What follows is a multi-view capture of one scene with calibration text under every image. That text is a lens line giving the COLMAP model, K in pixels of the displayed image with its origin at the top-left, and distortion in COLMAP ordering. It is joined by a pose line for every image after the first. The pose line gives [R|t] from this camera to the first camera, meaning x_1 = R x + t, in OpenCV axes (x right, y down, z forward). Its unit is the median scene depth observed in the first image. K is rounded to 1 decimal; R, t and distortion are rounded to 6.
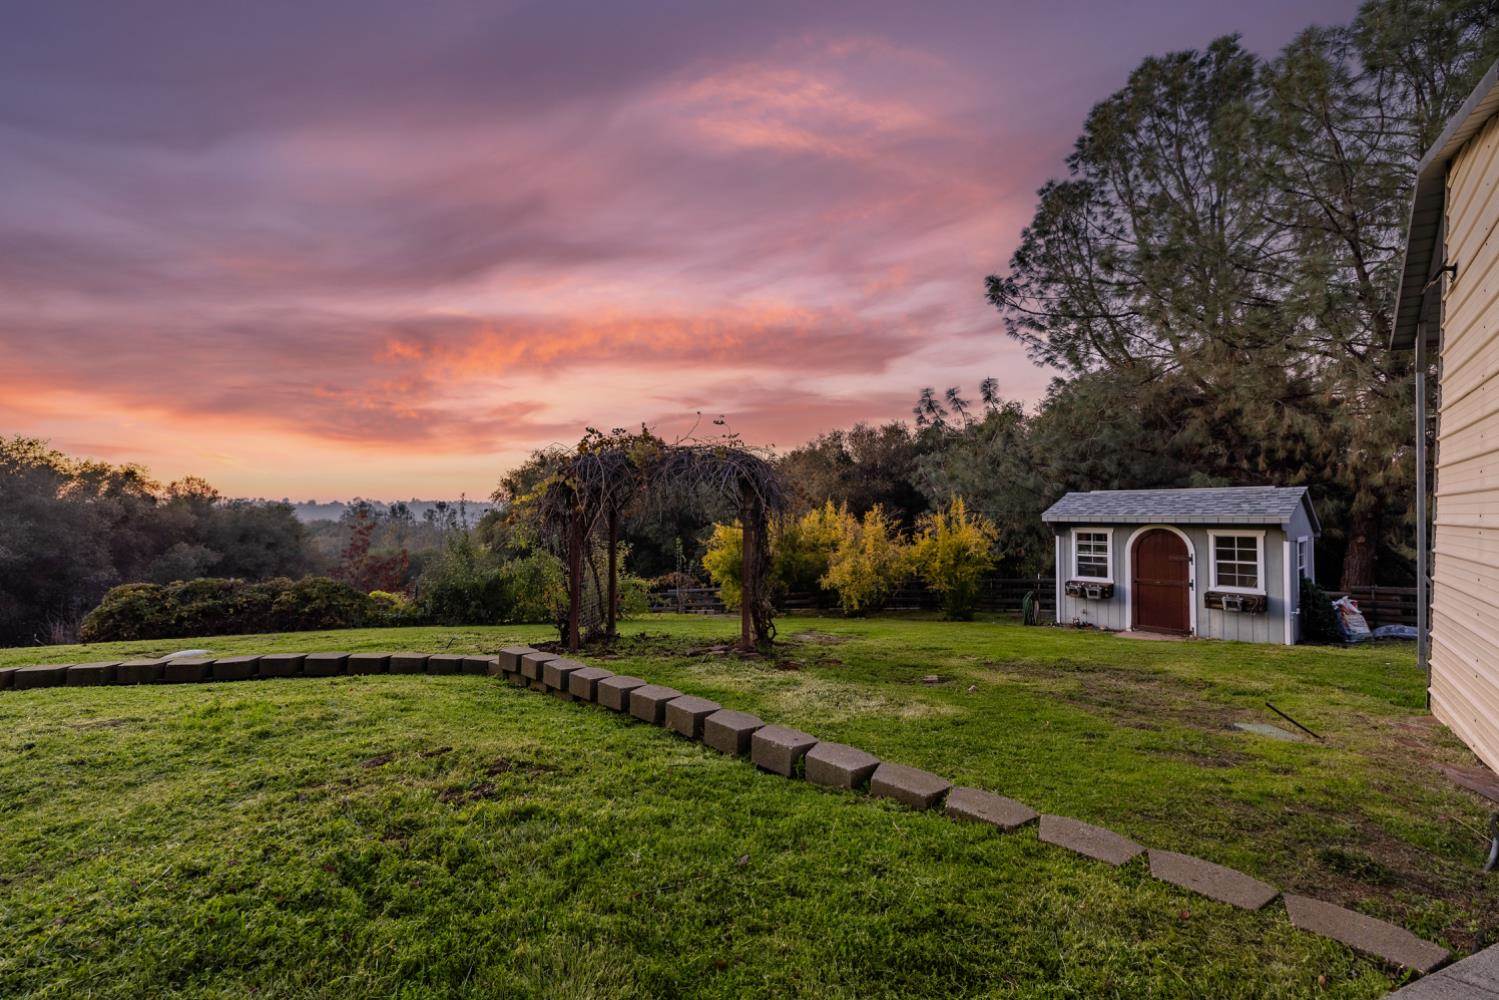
lens RADIAL K [[634.0, 0, 749.6], [0, 634.0, 505.8], [0, 0, 1]] dist [0.016026, 0.000413]
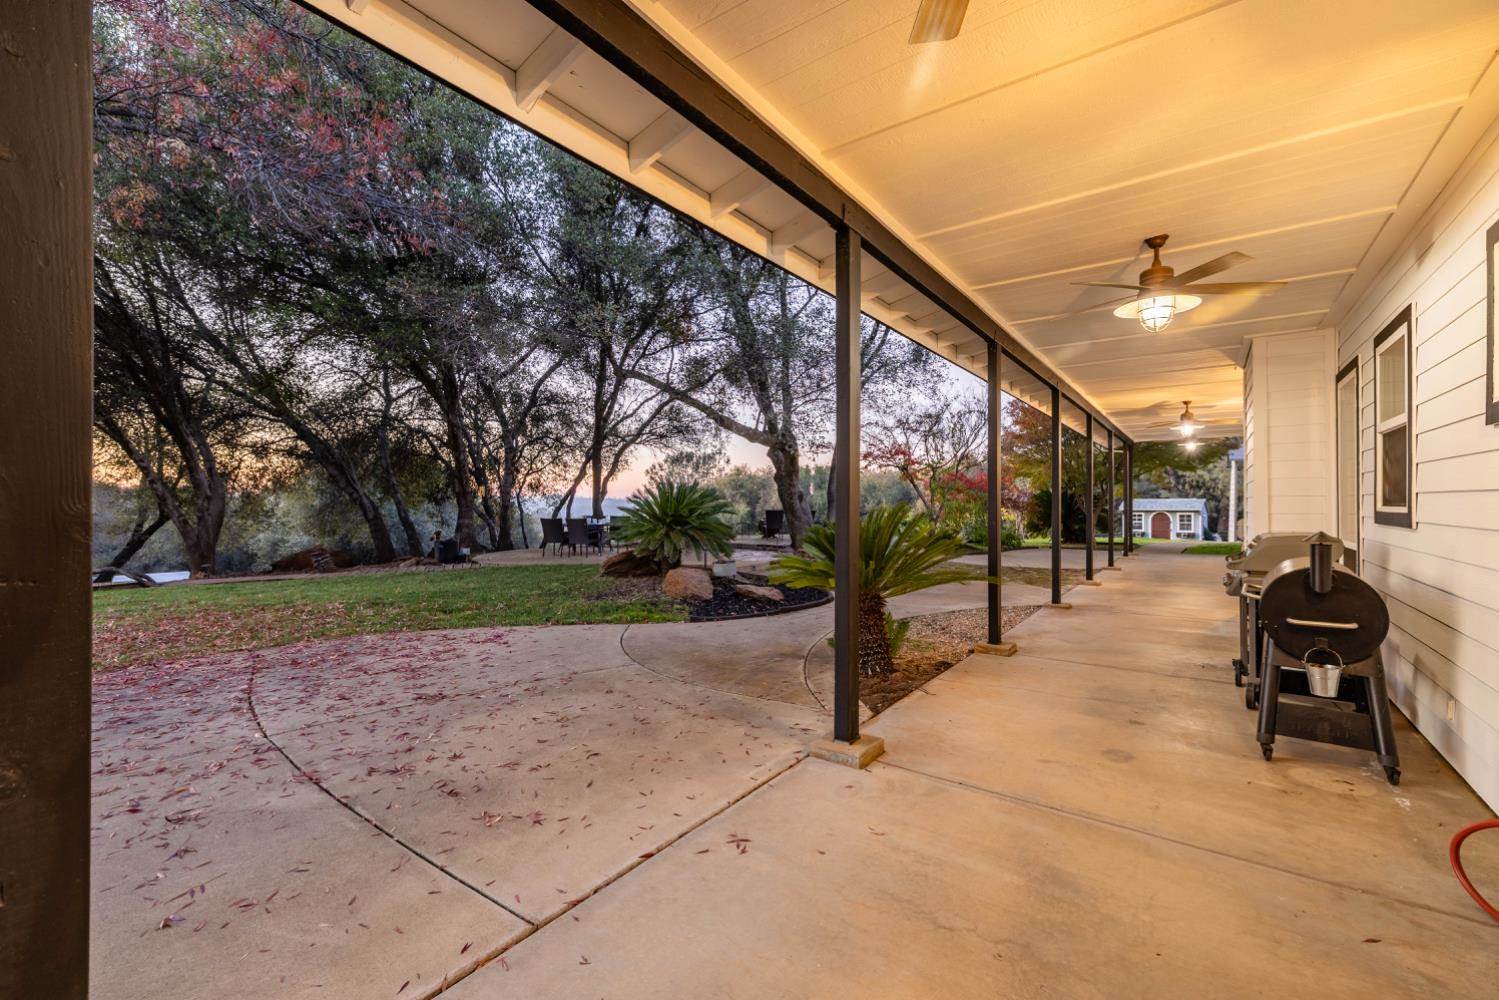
lens RADIAL K [[634.0, 0, 748.5], [0, 634.0, 500.2], [0, 0, 1]] dist [0.016026, 0.000413]
pose [[0.994502, 0.000891, 0.104710, -1.621984], [-0.000877, 1.000000, -0.000180, -0.020320], [-0.104710, 0.000088, 0.994503, -1.809696]]
